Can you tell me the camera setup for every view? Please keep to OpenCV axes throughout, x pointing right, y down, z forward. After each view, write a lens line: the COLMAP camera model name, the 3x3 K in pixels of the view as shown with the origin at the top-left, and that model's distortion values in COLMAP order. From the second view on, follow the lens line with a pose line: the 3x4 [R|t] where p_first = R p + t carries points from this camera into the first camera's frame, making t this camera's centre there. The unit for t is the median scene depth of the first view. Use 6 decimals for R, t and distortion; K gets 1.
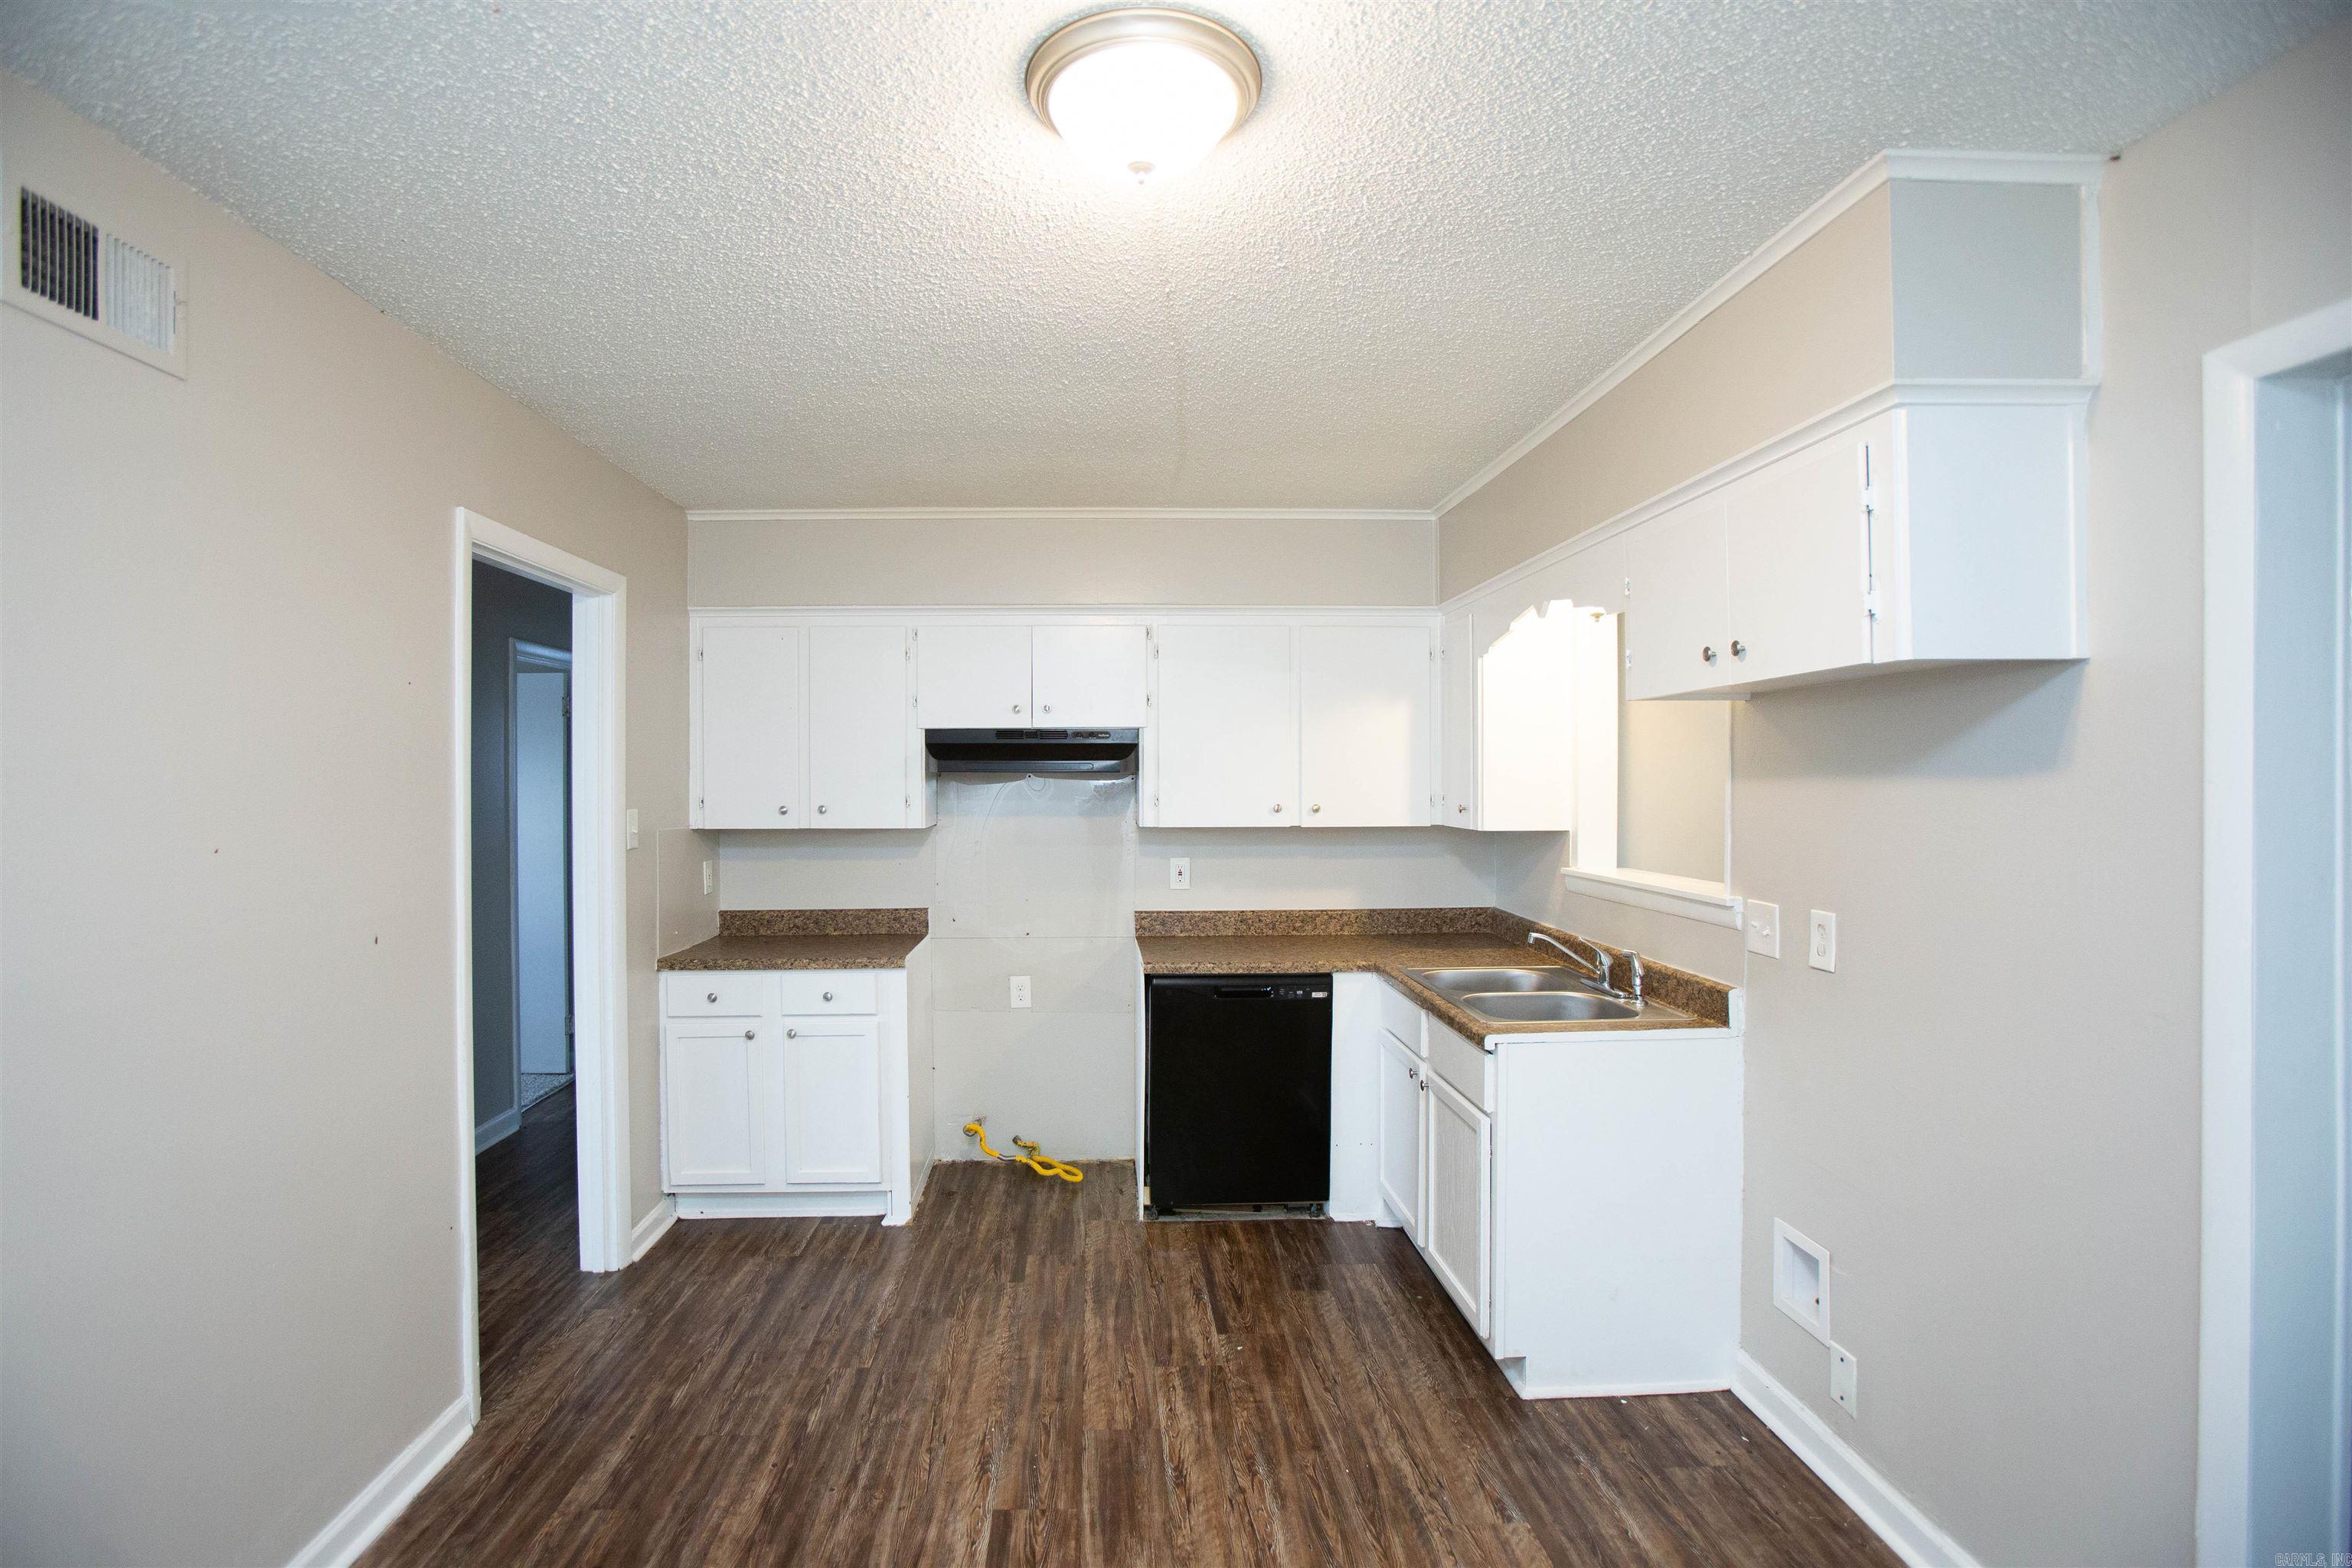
lens RADIAL K [[1110.2, 0, 1135.4], [0, 1110.2, 781.9], [0, 0, 1]] dist [-0.044844, 0.000332]
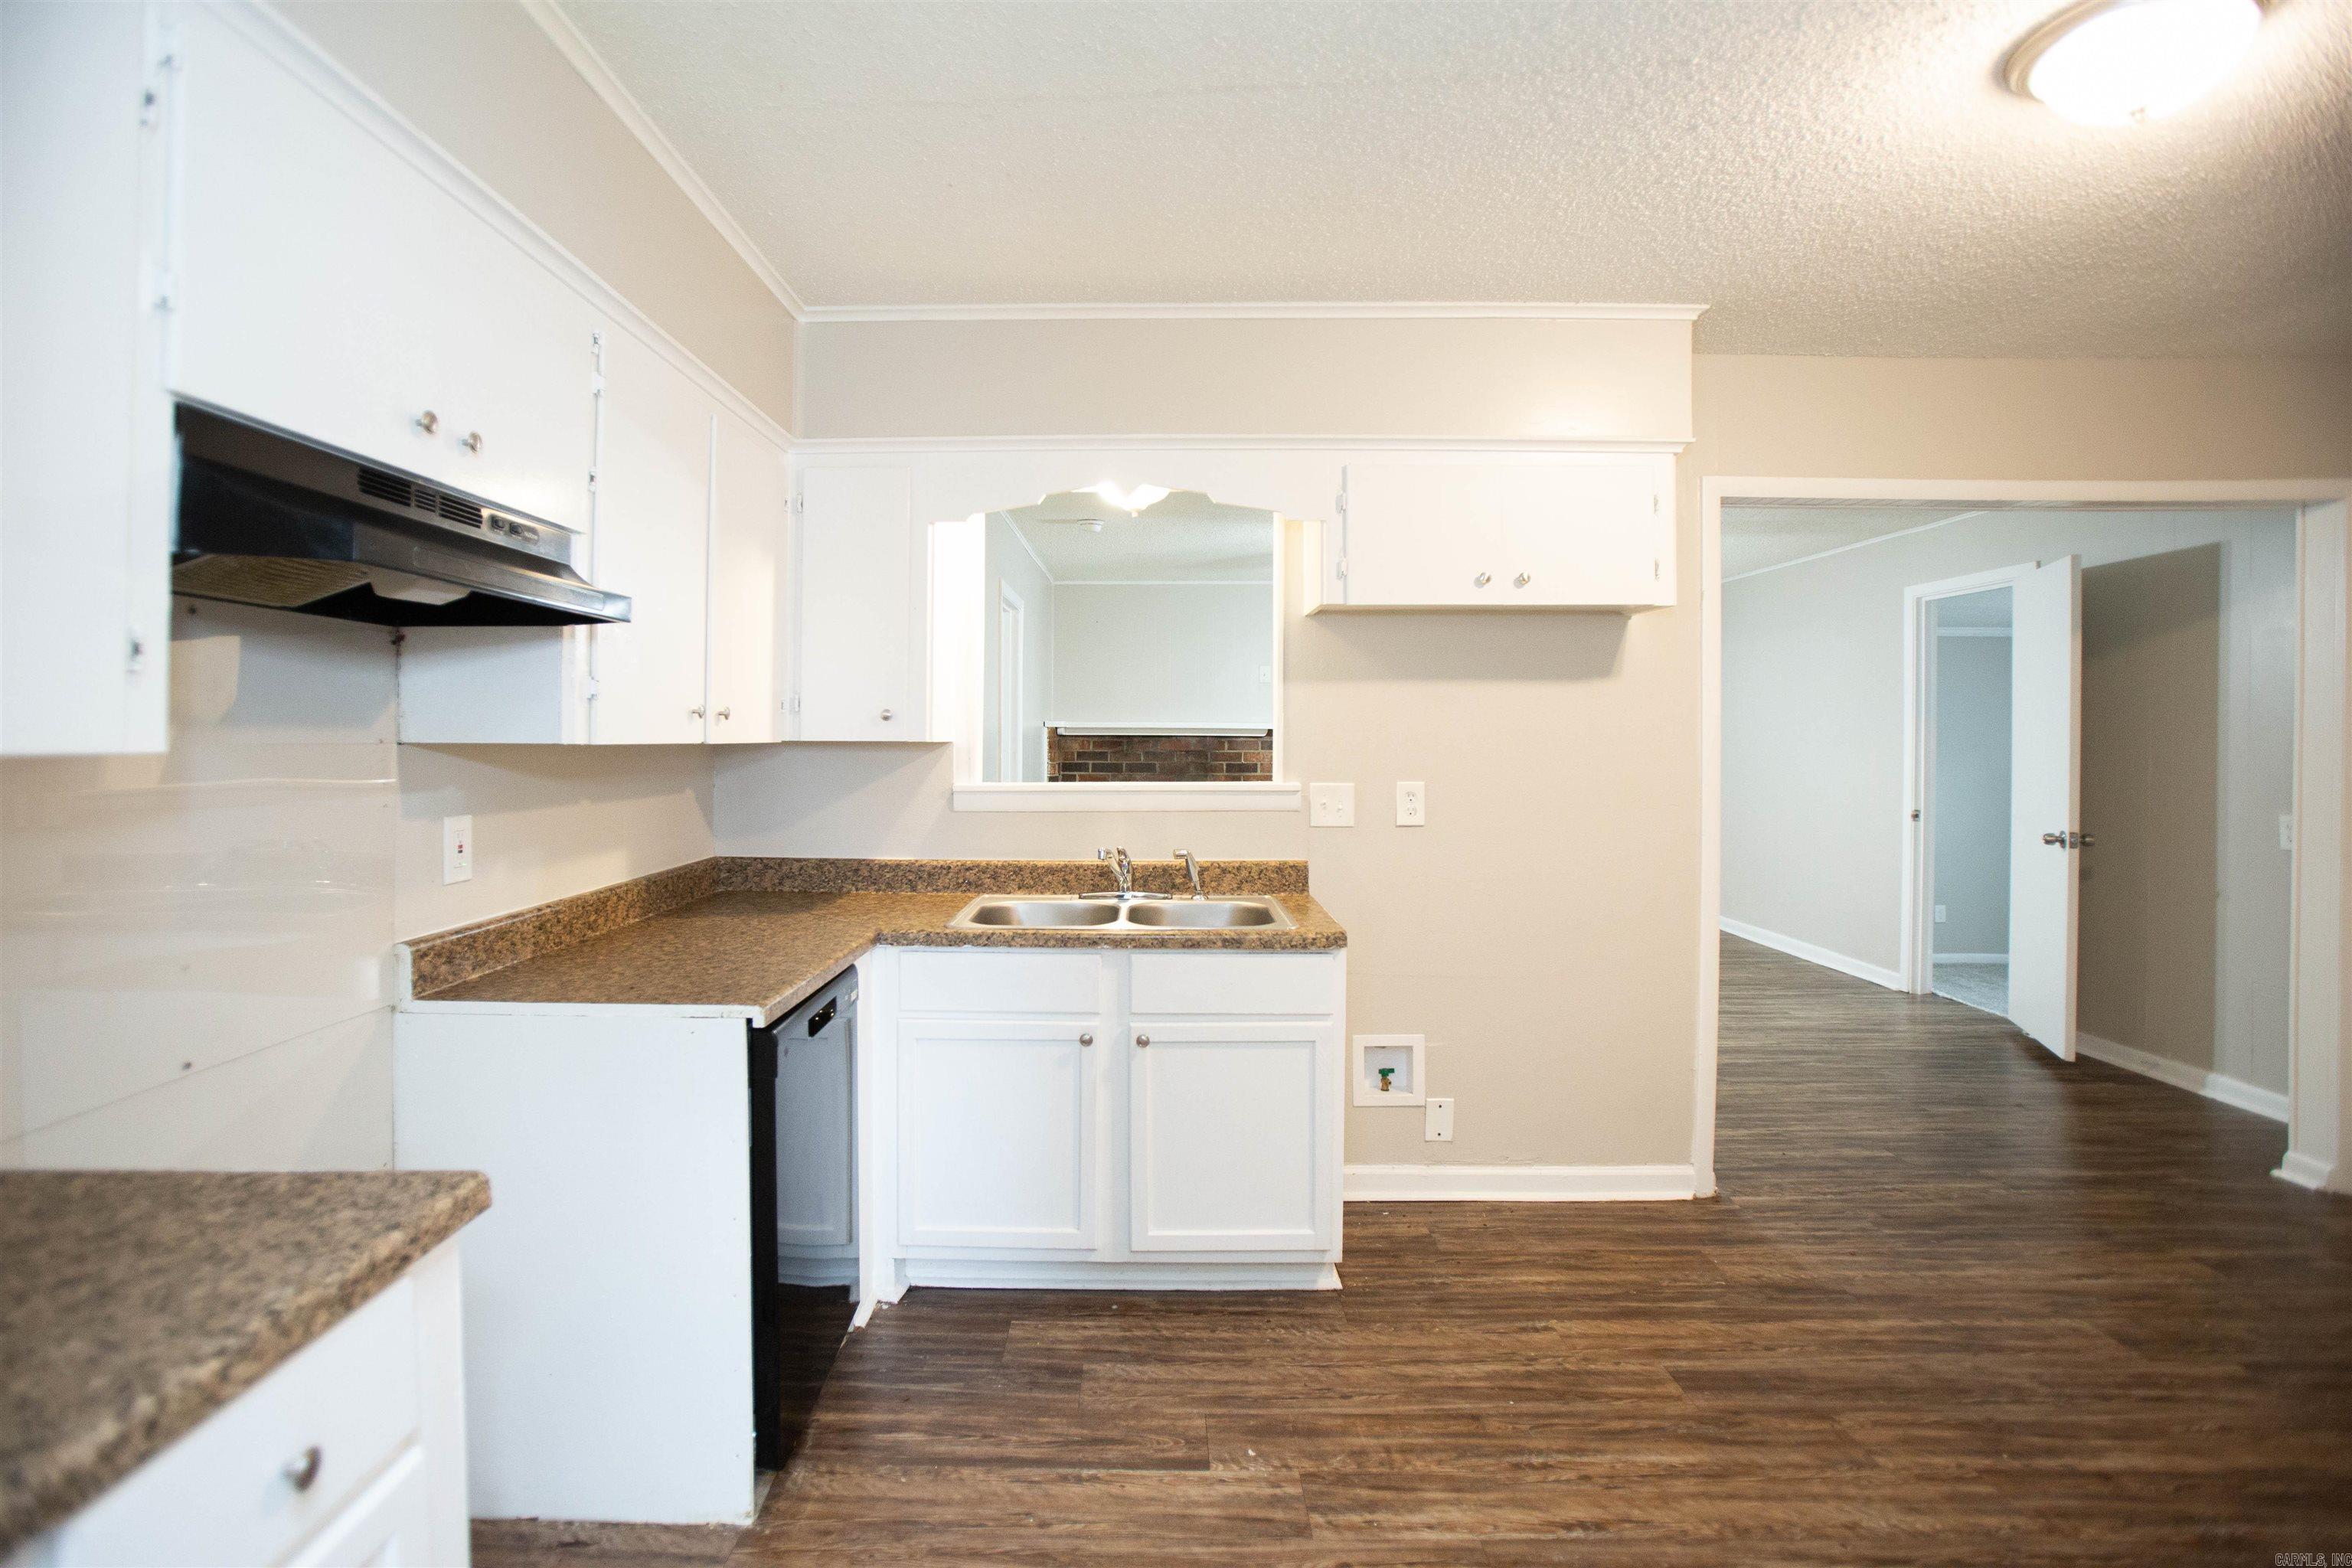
lens RADIAL K [[1126.1, 0, 1131.5], [0, 1126.1, 727.5], [0, 0, 1]] dist [-0.087672, 0.037507]
pose [[0.065507, 0.010030, 0.997802, -0.514305], [0.002379, 0.999945, -0.010208, 0.045278], [-0.997849, 0.003043, 0.065480, 0.857512]]
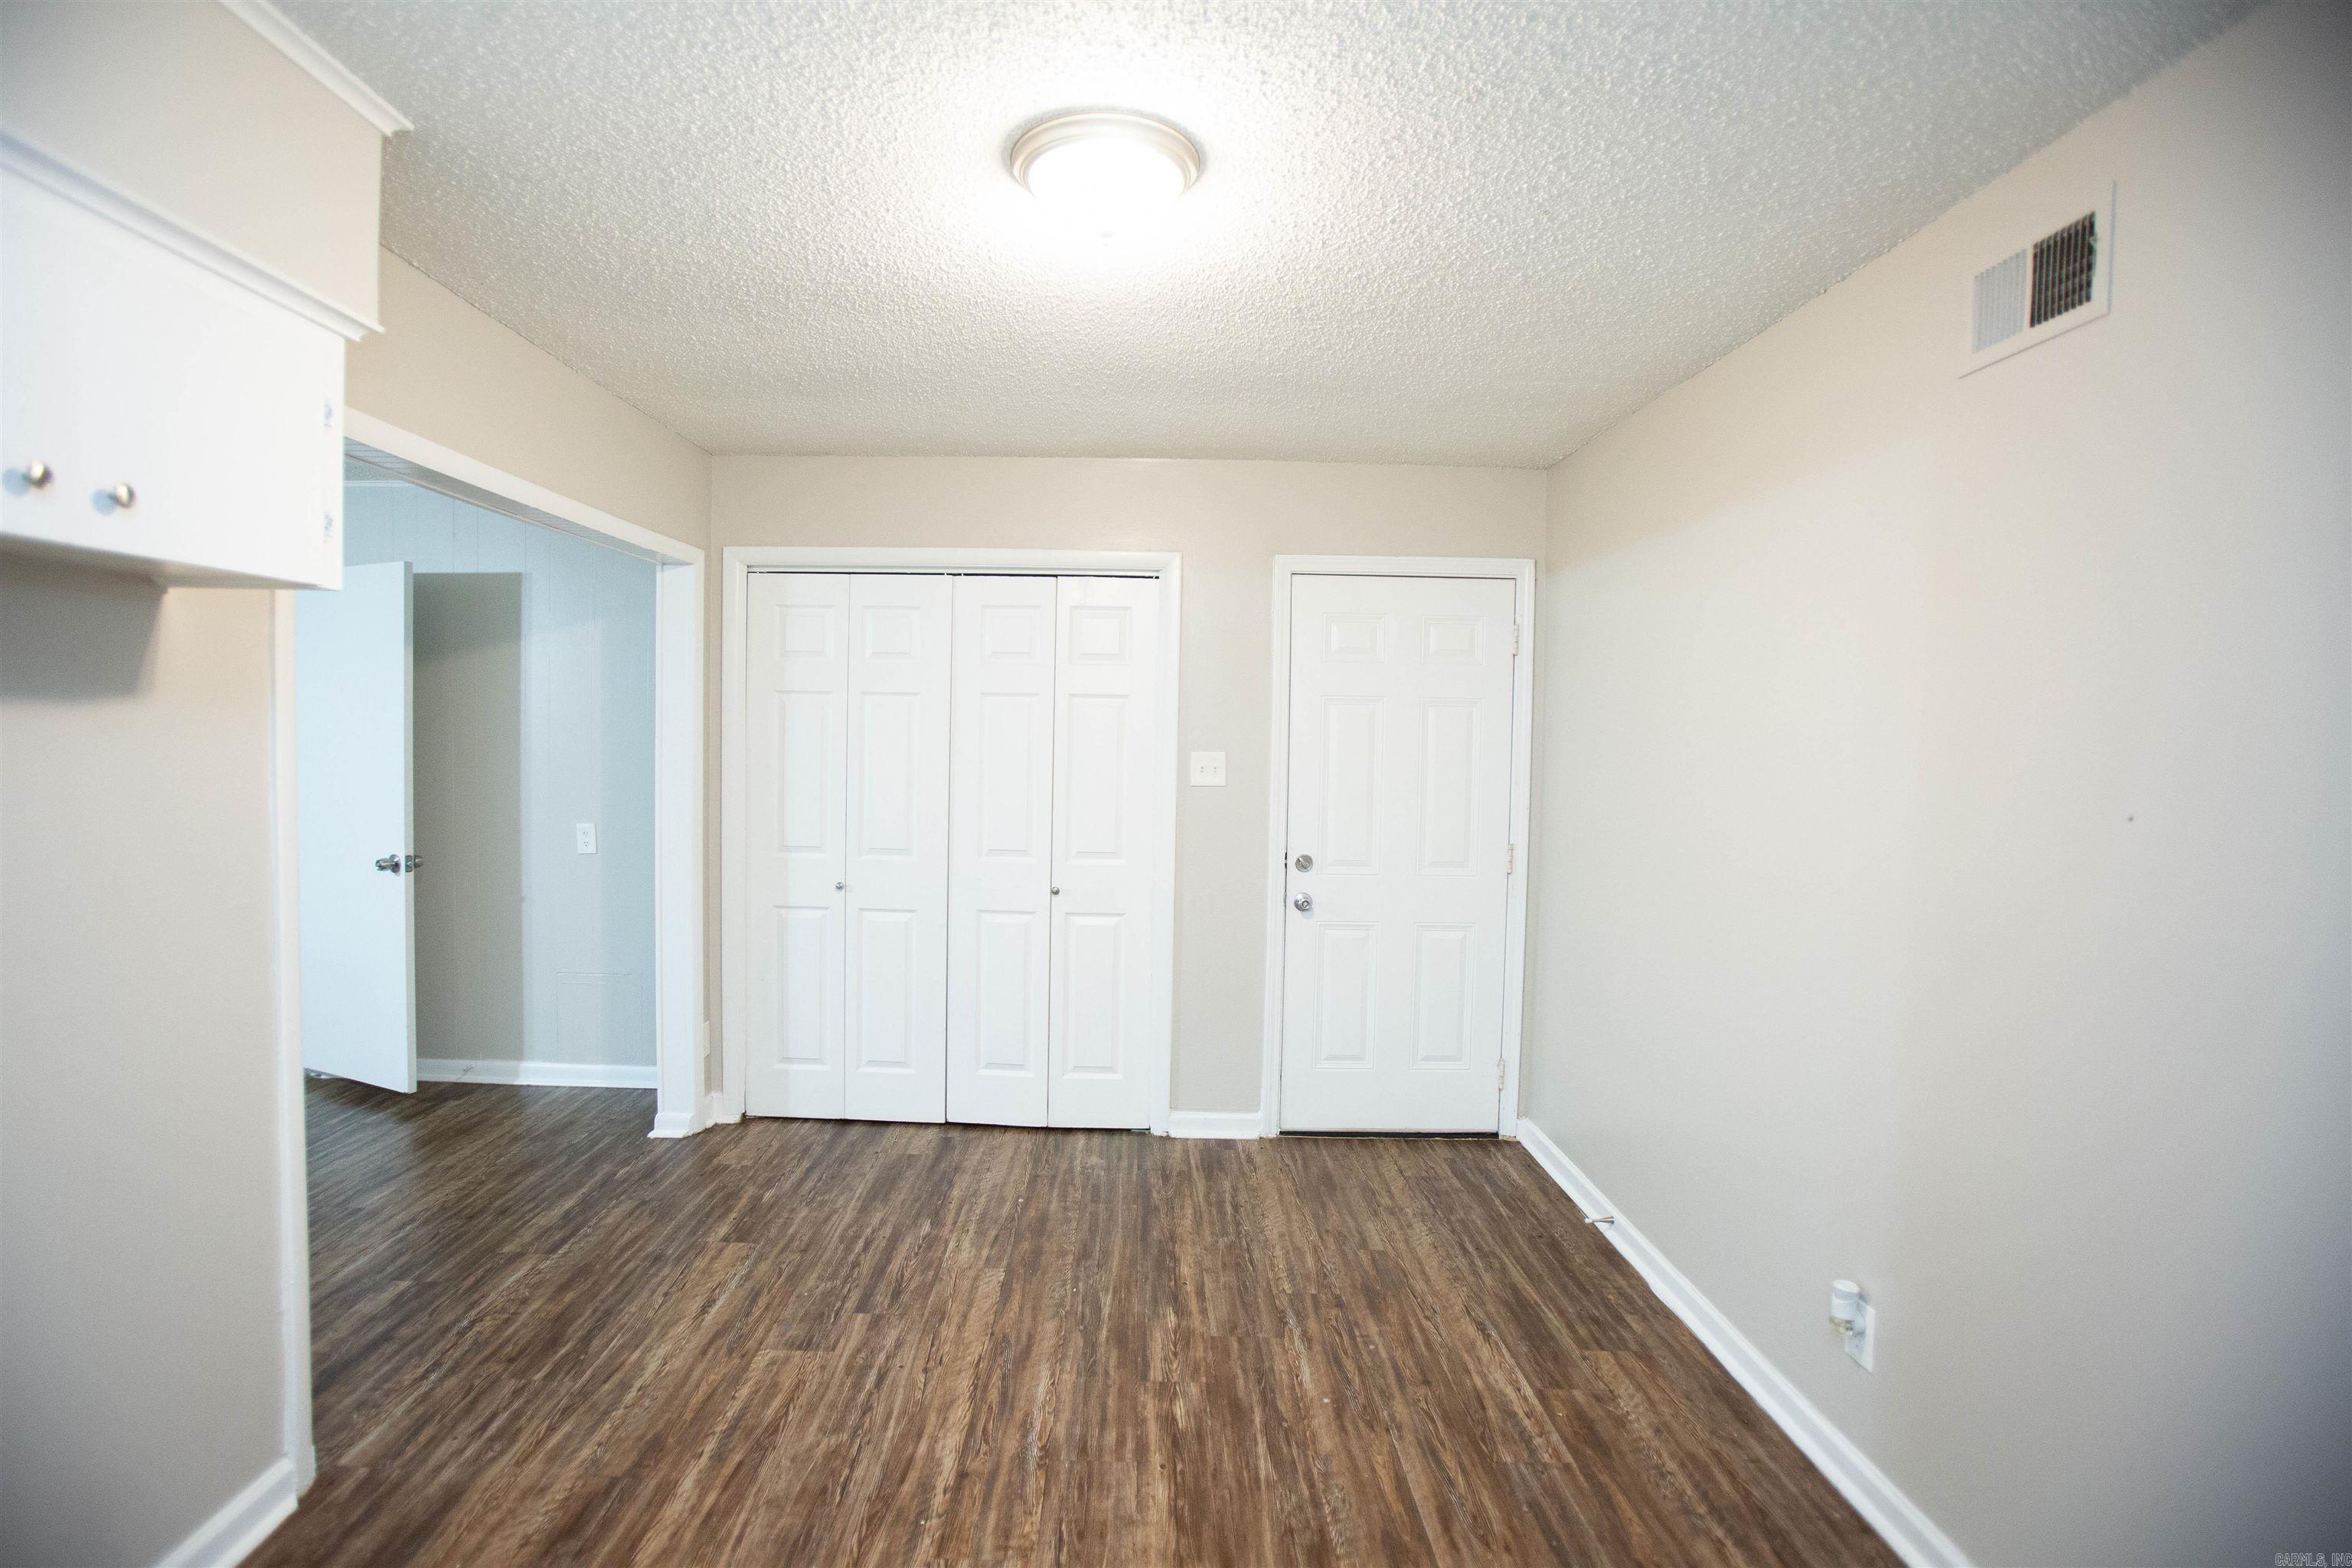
lens RADIAL K [[1092.3, 0, 1123.8], [0, 1092.3, 781.6], [0, 0, 1]] dist [-0.081727, 0.033766]
pose [[-0.998530, -0.020170, 0.050317, -0.023621], [-0.017557, 0.998501, 0.051843, -0.000604], [-0.051287, 0.050883, -0.997387, 0.974105]]
